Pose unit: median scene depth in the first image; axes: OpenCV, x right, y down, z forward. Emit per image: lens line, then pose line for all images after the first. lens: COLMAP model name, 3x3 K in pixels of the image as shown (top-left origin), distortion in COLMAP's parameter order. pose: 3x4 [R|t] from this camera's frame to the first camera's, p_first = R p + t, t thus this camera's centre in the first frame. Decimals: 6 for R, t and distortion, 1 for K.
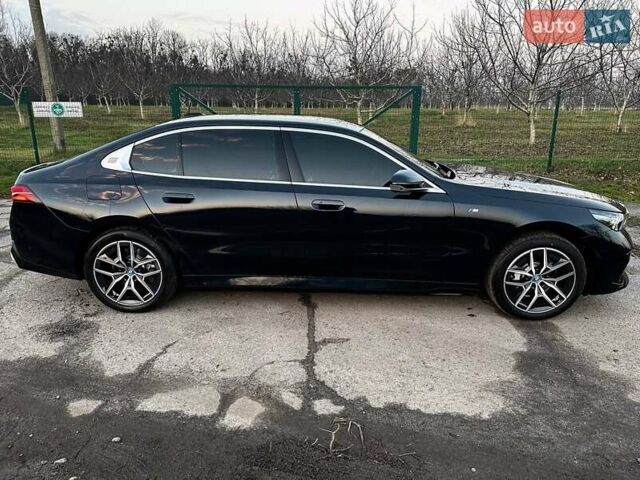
lens RADIAL K [[446.8, 0, 312.5], [0, 446.8, 227.9], [0, 0, 1]] dist [0.076303, -0.102113]
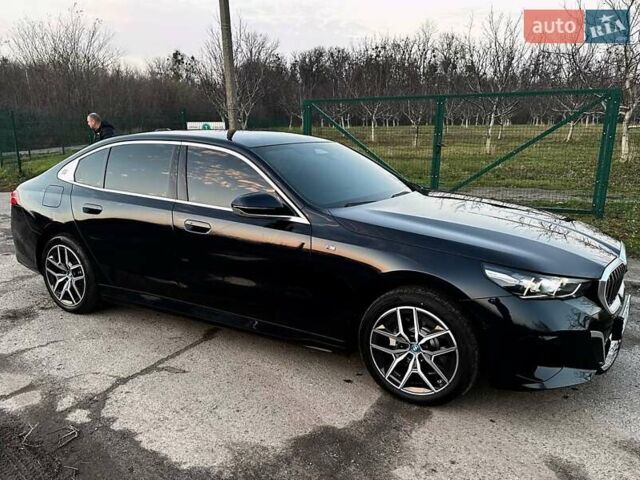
lens RADIAL K [[566.5, 0, 332.5], [0, 566.5, 283.4], [0, 0, 1]] dist [0.082608, -0.100201]
pose [[0.859716, 0.126700, -0.494809, 0.840362], [-0.124117, 0.991530, 0.038241, -0.013948], [0.495463, 0.028538, 0.868160, 0.114746]]
